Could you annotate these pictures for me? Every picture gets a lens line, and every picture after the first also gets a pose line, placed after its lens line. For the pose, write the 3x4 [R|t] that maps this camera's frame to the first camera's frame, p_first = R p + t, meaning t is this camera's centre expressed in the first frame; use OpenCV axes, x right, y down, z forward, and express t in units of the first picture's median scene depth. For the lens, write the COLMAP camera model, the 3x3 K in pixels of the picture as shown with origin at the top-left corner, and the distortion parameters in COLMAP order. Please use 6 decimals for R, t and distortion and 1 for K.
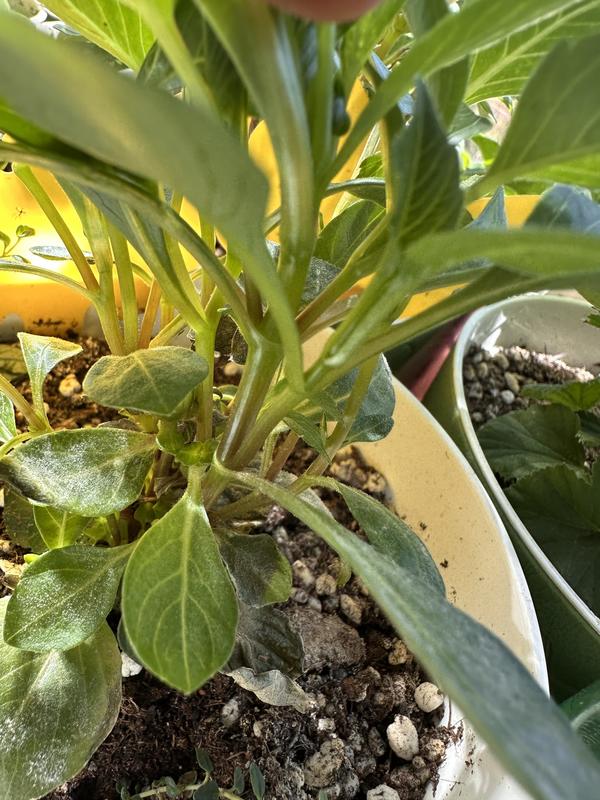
lens RADIAL K [[623.5, 0, 260.9], [0, 623.5, 399.6], [0, 0, 1]] dist [-0.004466, -0.000353]
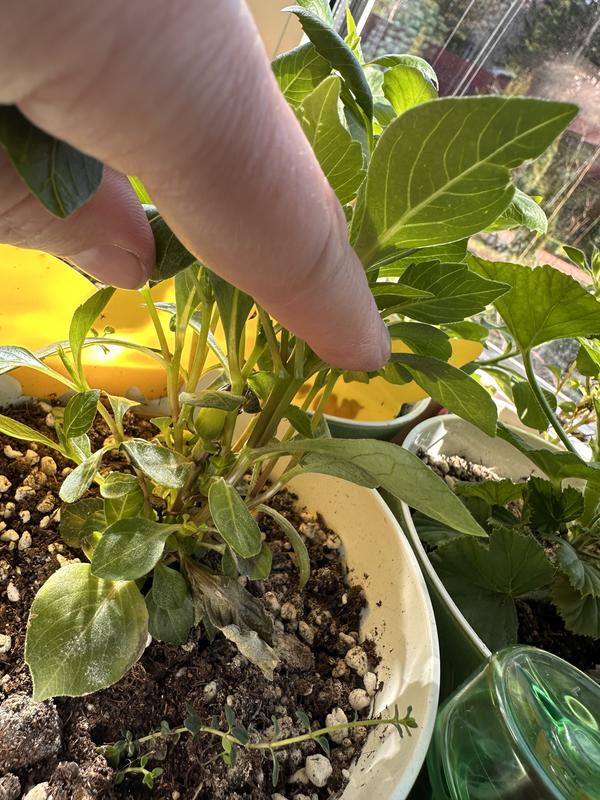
lens RADIAL K [[558.9, 0, 300.0], [0, 558.9, 400.0], [0, 0, 1]] dist [0.002009, 0.000264]
pose [[0.991965, 0.094024, 0.084641, -0.014251], [-0.078276, 0.981766, -0.173231, 0.064807], [-0.099385, 0.165214, 0.981238, -0.240733]]
